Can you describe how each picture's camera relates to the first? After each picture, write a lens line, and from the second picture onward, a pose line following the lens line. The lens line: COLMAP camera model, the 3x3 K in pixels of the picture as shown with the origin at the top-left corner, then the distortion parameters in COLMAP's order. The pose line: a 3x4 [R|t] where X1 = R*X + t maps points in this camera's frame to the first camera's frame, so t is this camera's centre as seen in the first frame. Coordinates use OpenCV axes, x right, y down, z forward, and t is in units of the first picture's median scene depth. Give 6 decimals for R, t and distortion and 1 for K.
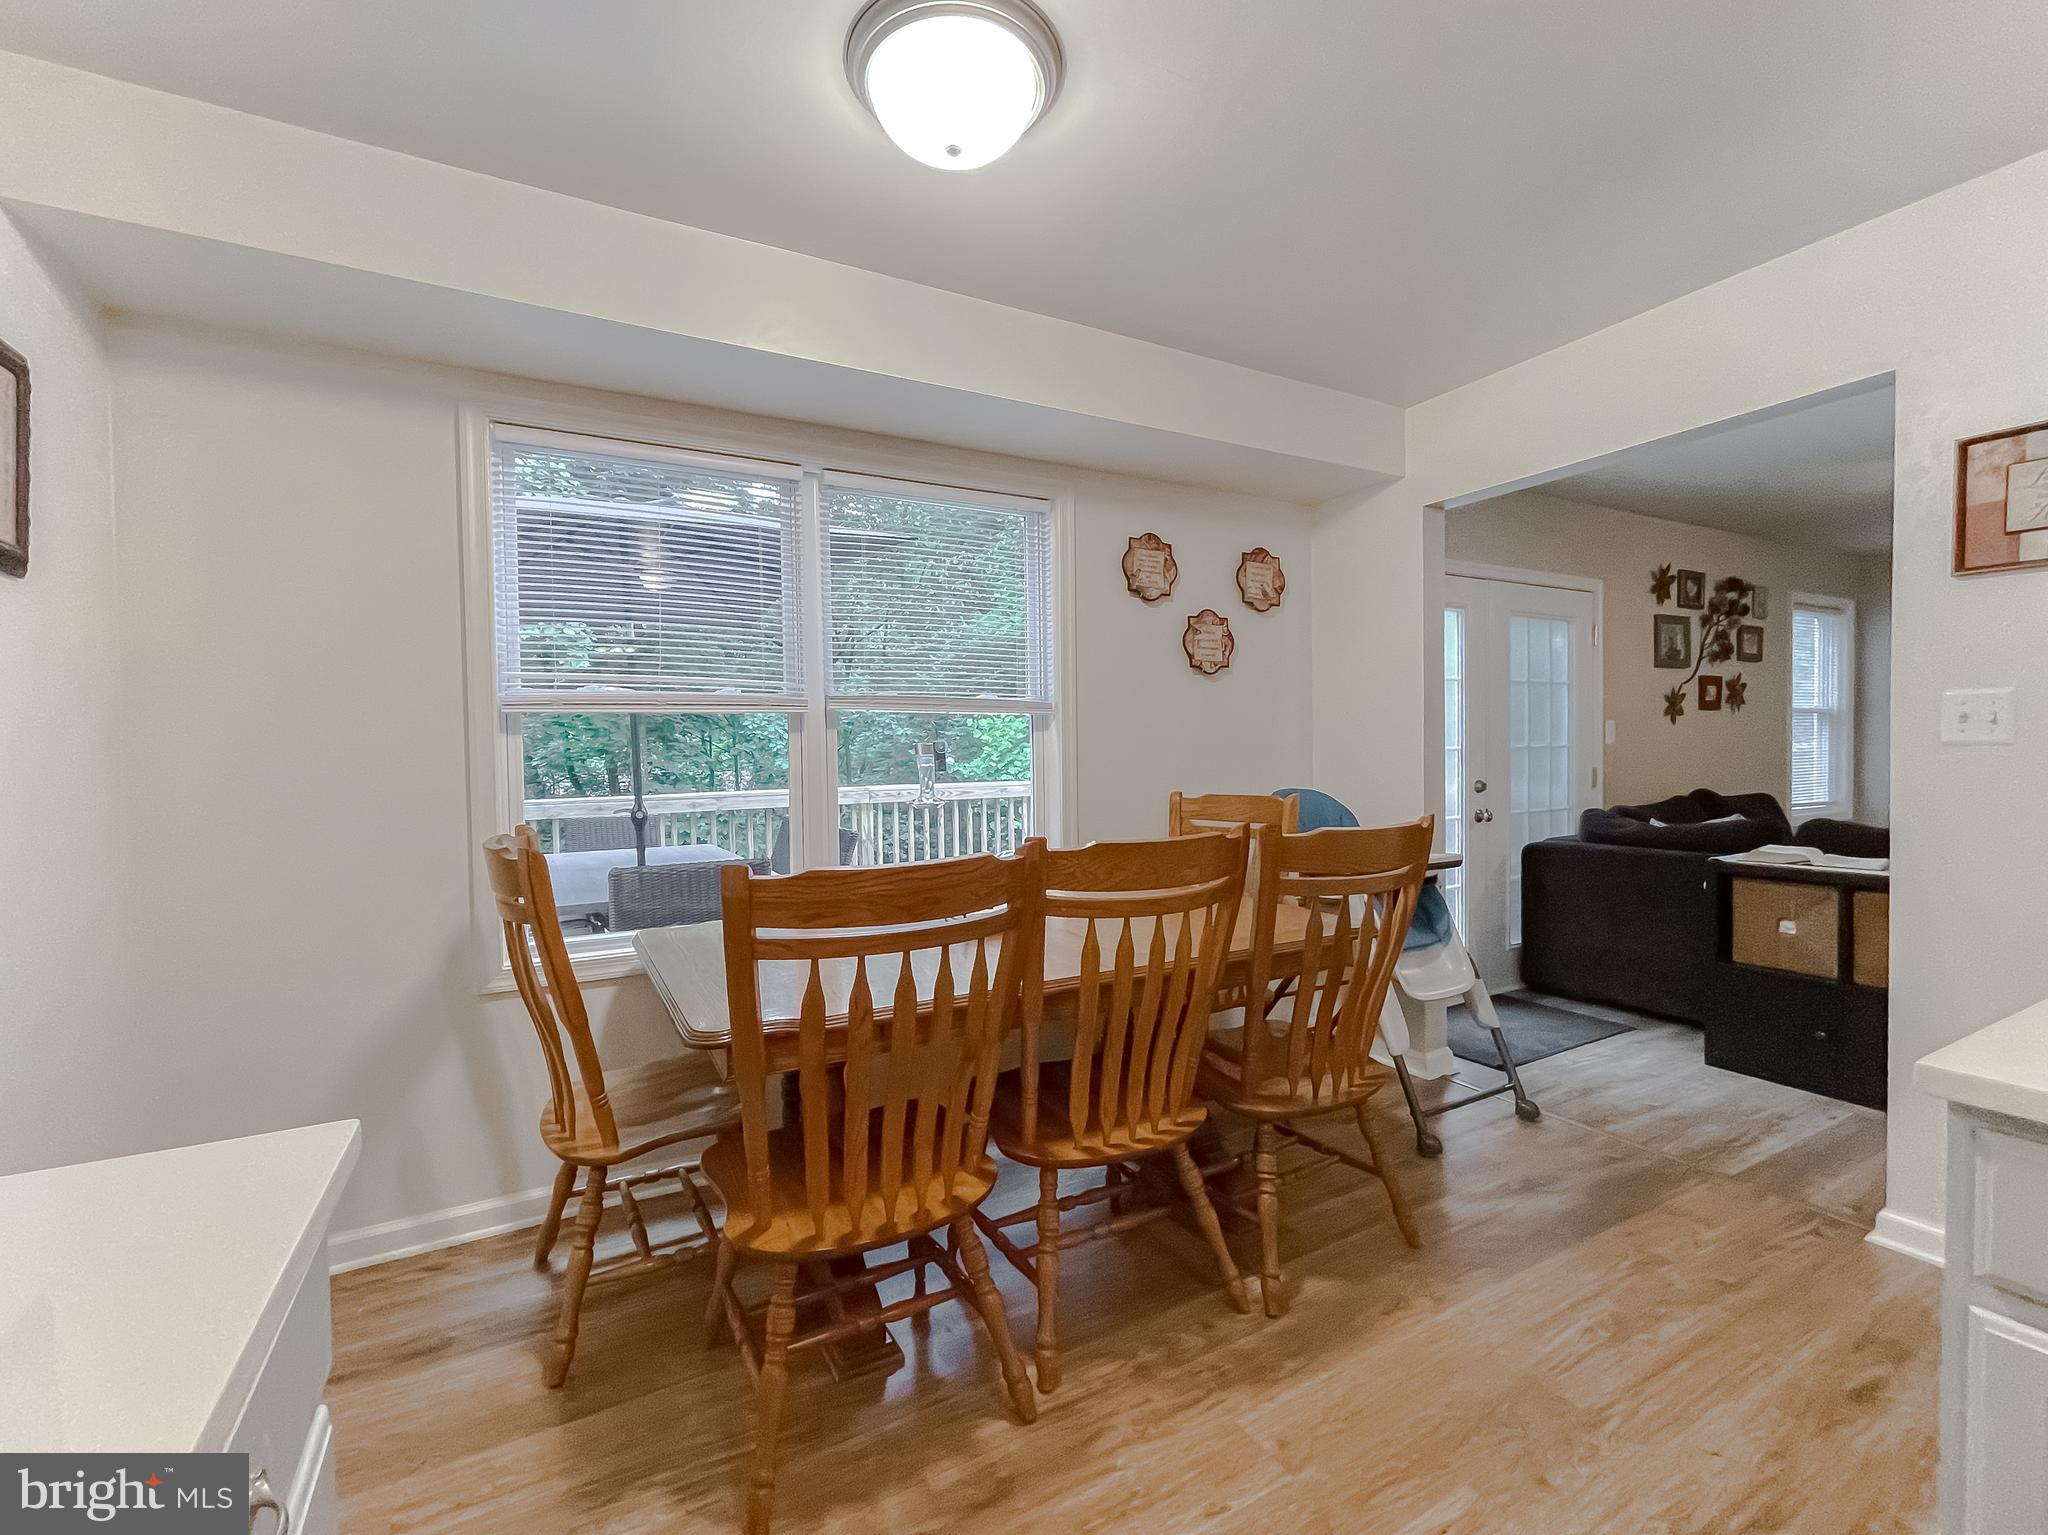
lens RADIAL K [[891.8, 0, 1034.3], [0, 891.8, 772.7], [0, 0, 1]] dist [-0.000185, -0.000206]
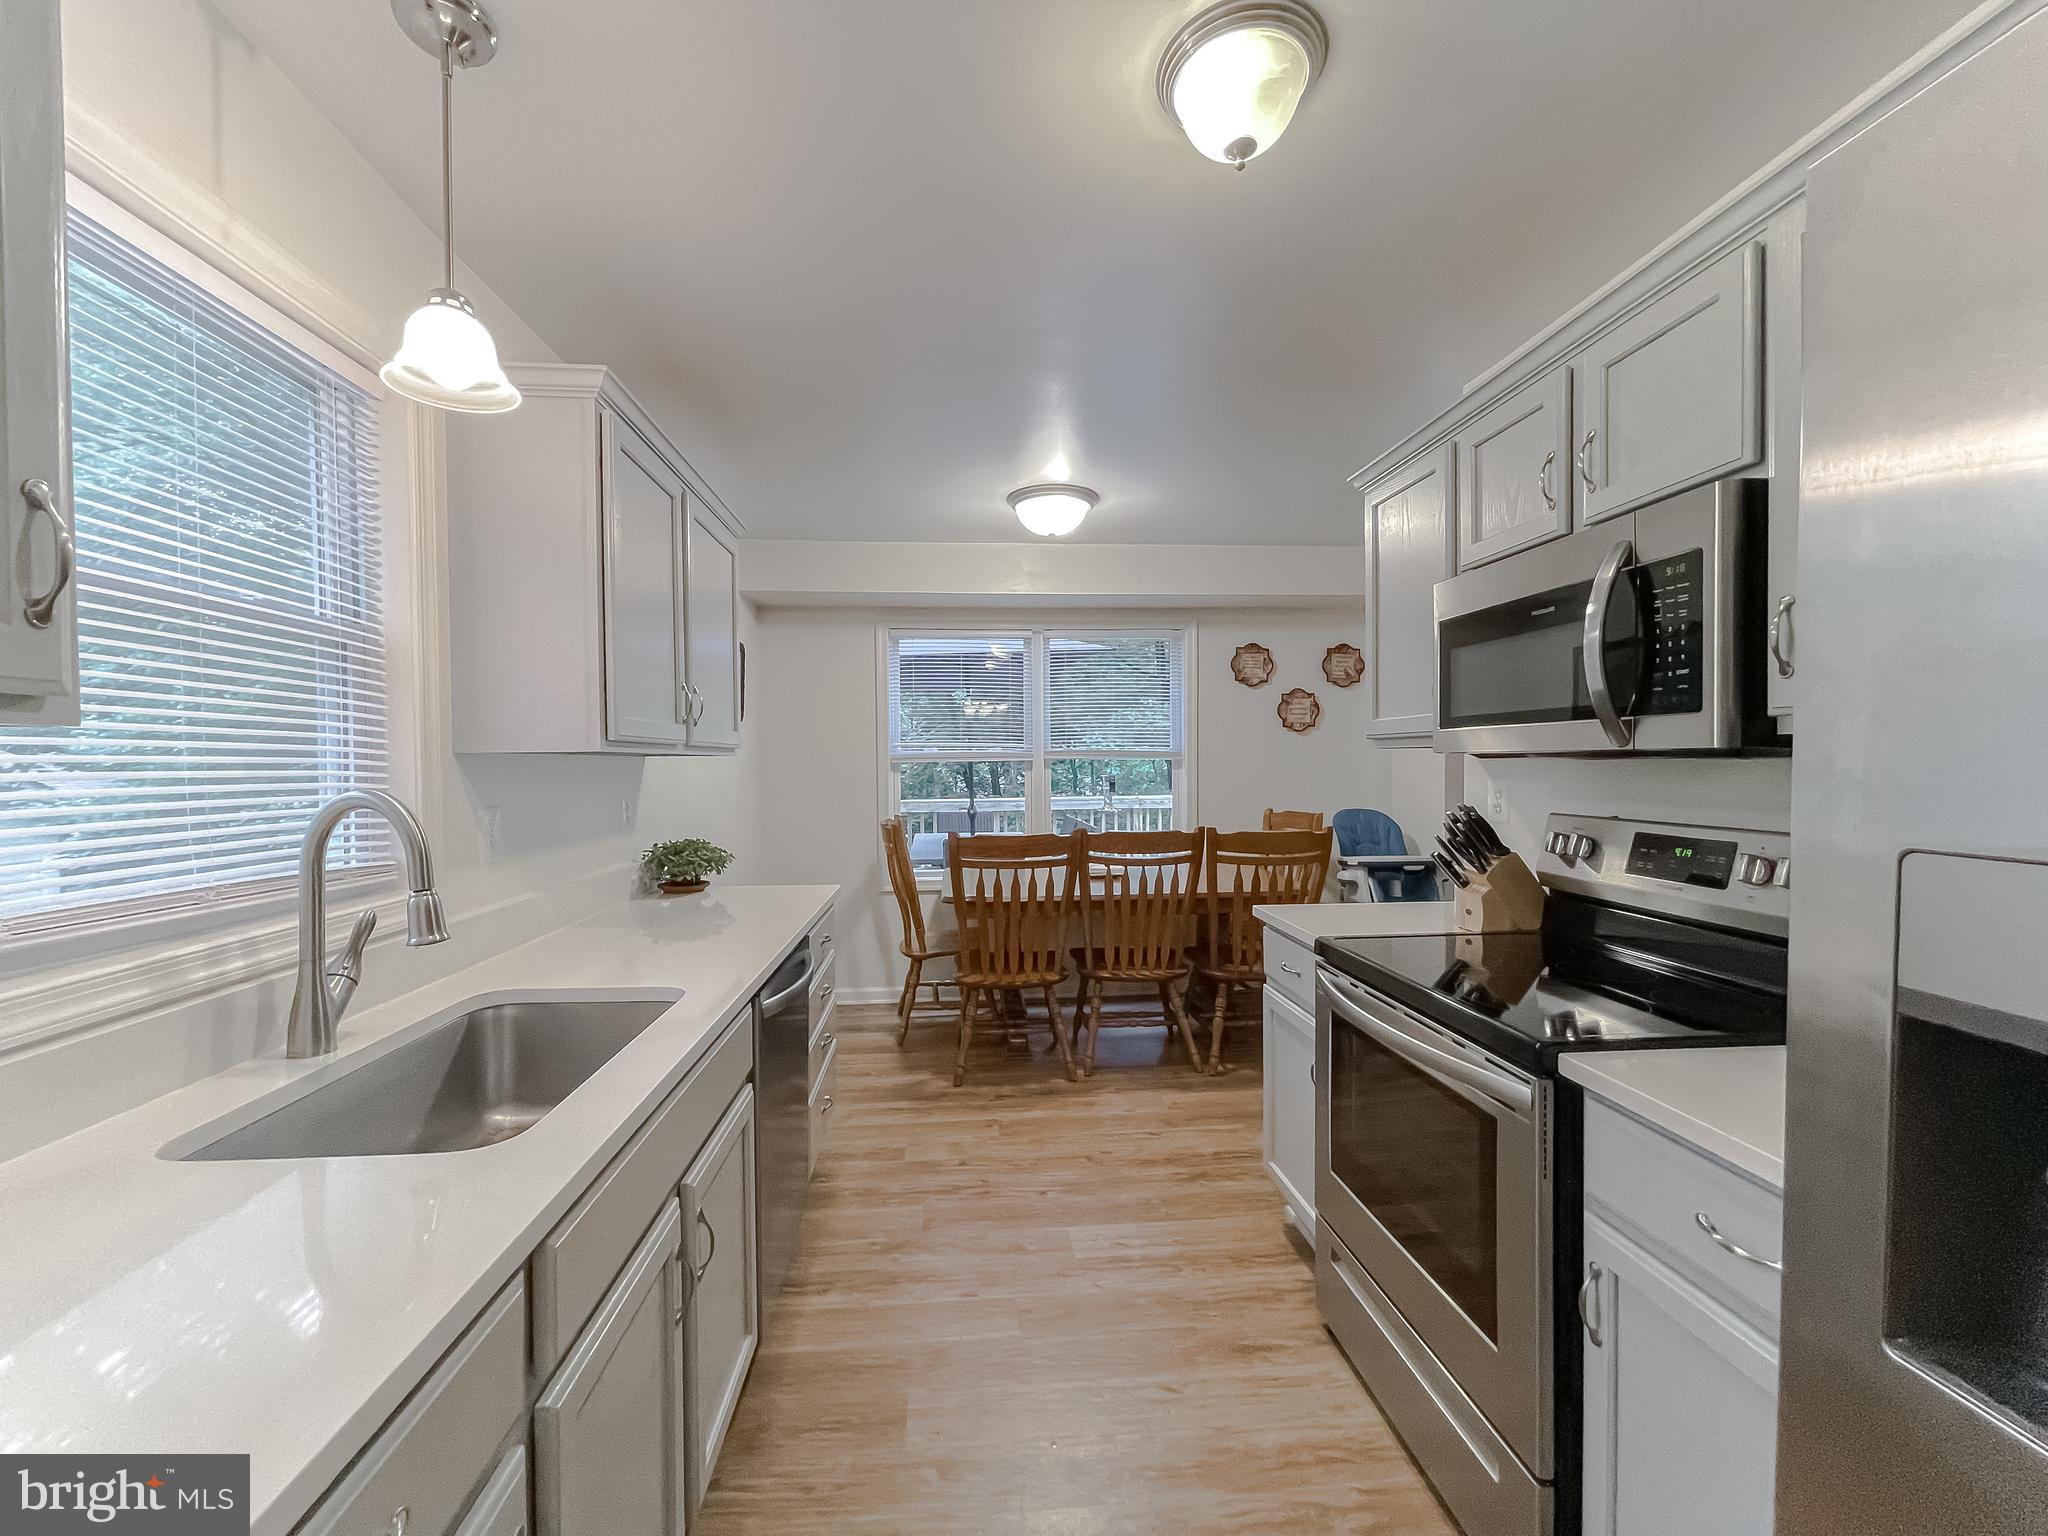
lens RADIAL K [[844.2, 0, 1017.4], [0, 844.2, 770.7], [0, 0, 1]] dist [-0.004360, 0.002182]
pose [[0.912406, 0.015508, -0.408992, 0.362317], [-0.018489, 0.999823, -0.003335, -0.031777], [0.408868, 0.010605, 0.912532, -0.516754]]
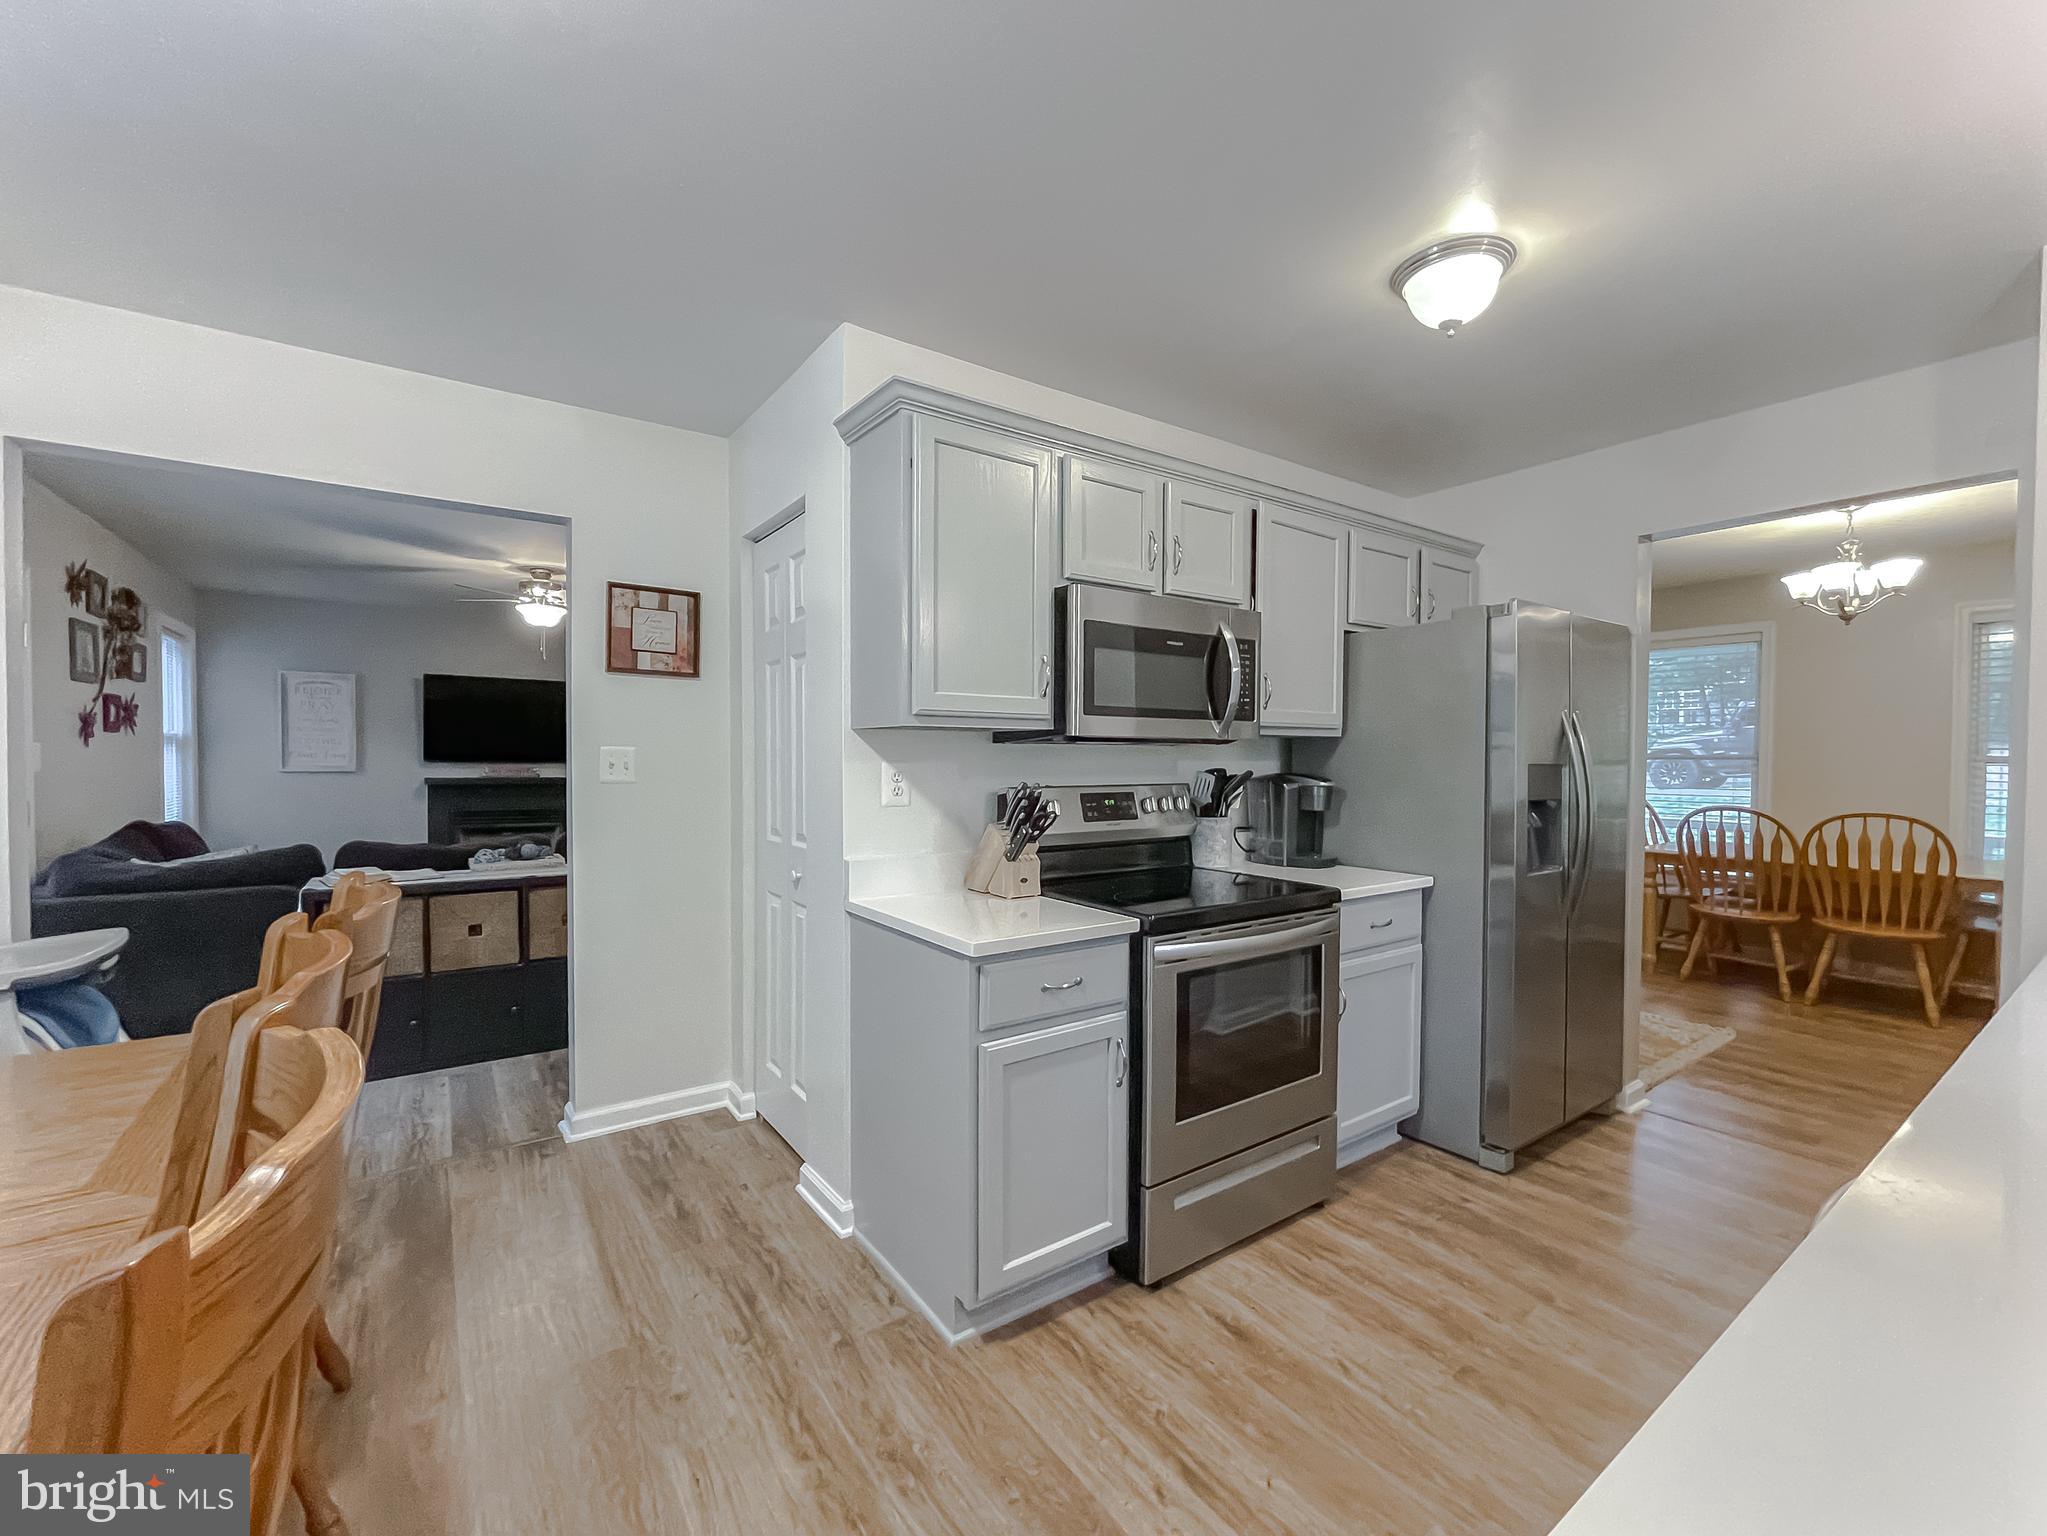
lens RADIAL K [[843.8, 0, 1011.4], [0, 843.8, 764.9], [0, 0, 1]] dist [-0.004360, 0.002182]
pose [[-0.109057, 0.004979, 0.994023, -0.286098], [0.018693, 0.999821, -0.002958, -0.027520], [-0.993860, 0.018258, -0.109130, 0.295594]]
